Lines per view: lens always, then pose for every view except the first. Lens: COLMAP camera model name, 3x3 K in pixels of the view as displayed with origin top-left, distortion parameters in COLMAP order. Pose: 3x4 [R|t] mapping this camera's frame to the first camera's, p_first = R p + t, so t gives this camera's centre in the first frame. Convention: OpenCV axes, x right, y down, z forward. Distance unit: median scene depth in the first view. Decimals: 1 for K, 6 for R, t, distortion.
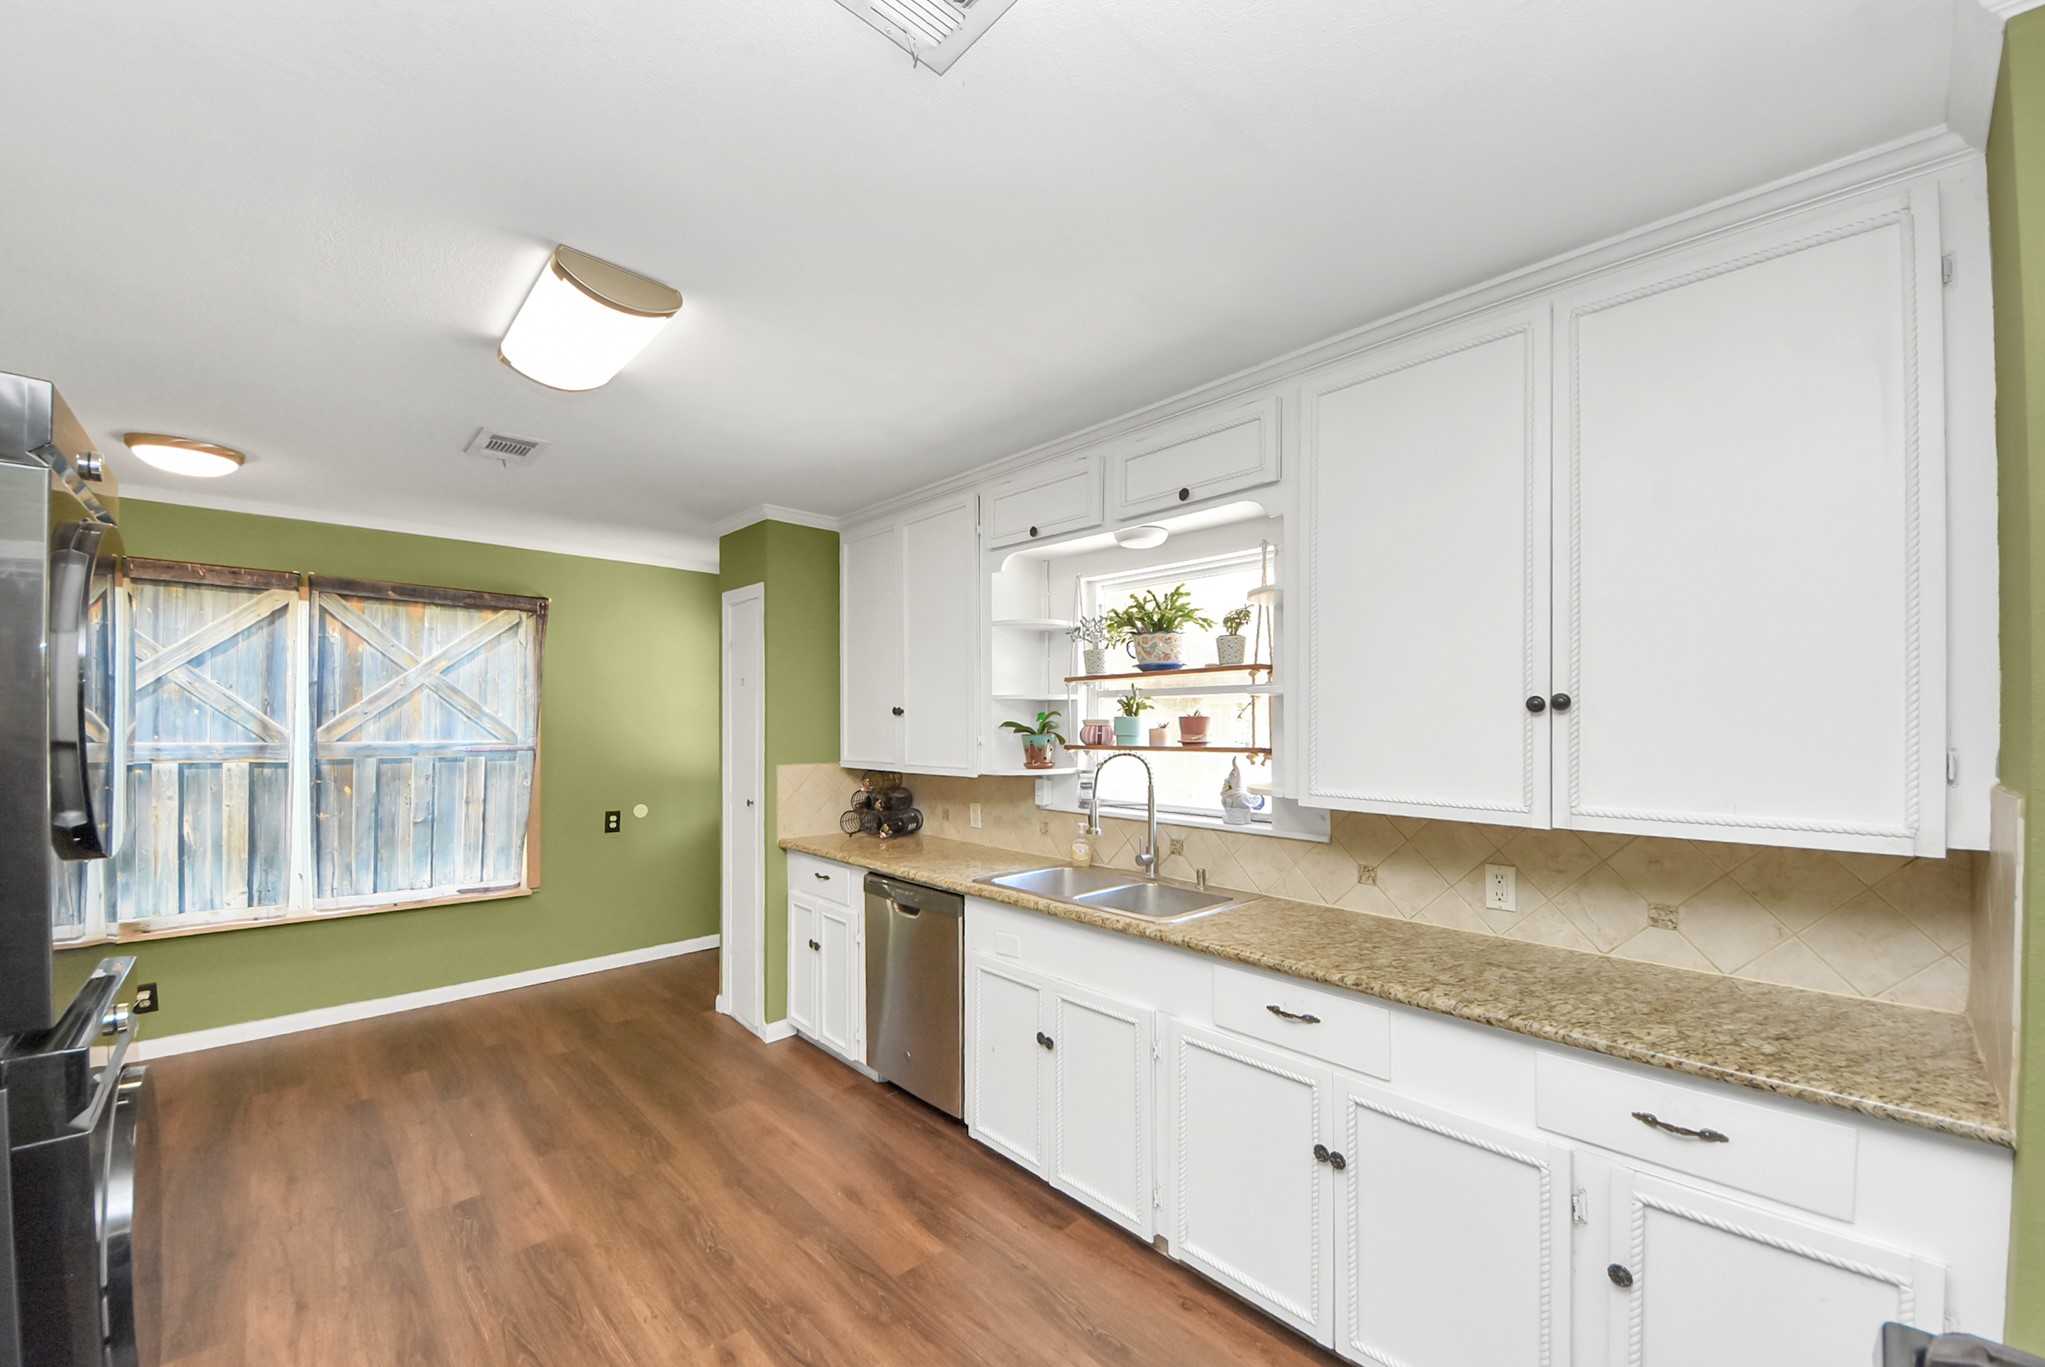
lens RADIAL K [[791.3, 0, 1032.2], [0, 791.3, 722.9], [0, 0, 1]] dist [0.025831, -0.025215]
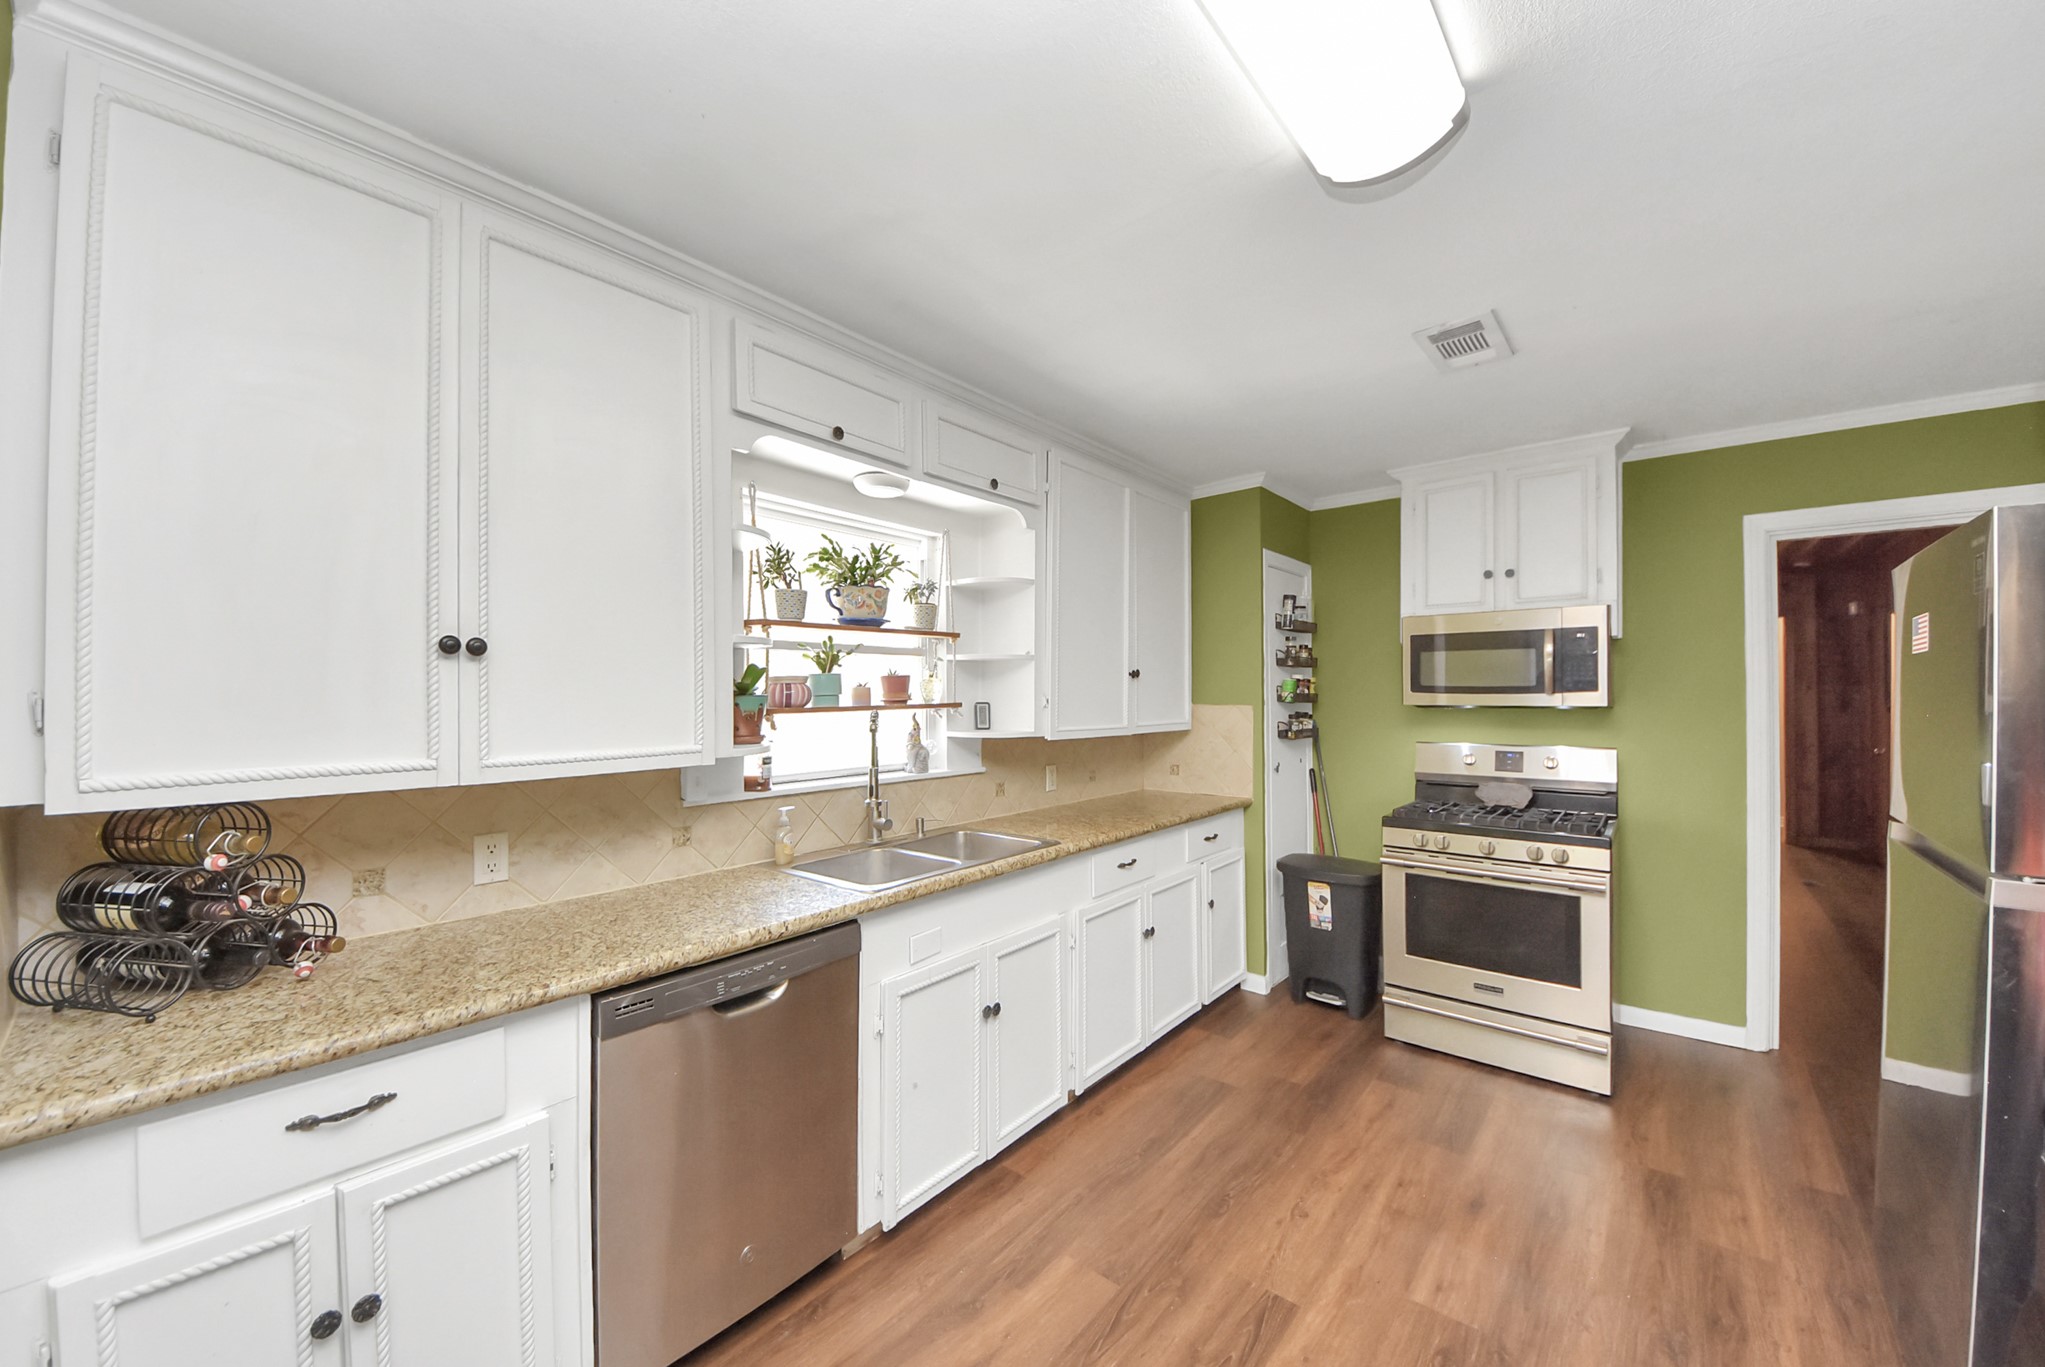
lens RADIAL K [[771.5, 0, 1041.2], [0, 771.5, 683.4], [0, 0, 1]] dist [0.025259, -0.021687]
pose [[-0.137662, 0.007958, 0.990447, -0.632417], [-0.000585, 0.999967, -0.008116, 0.008521], [-0.990479, -0.001697, -0.137652, 0.734819]]
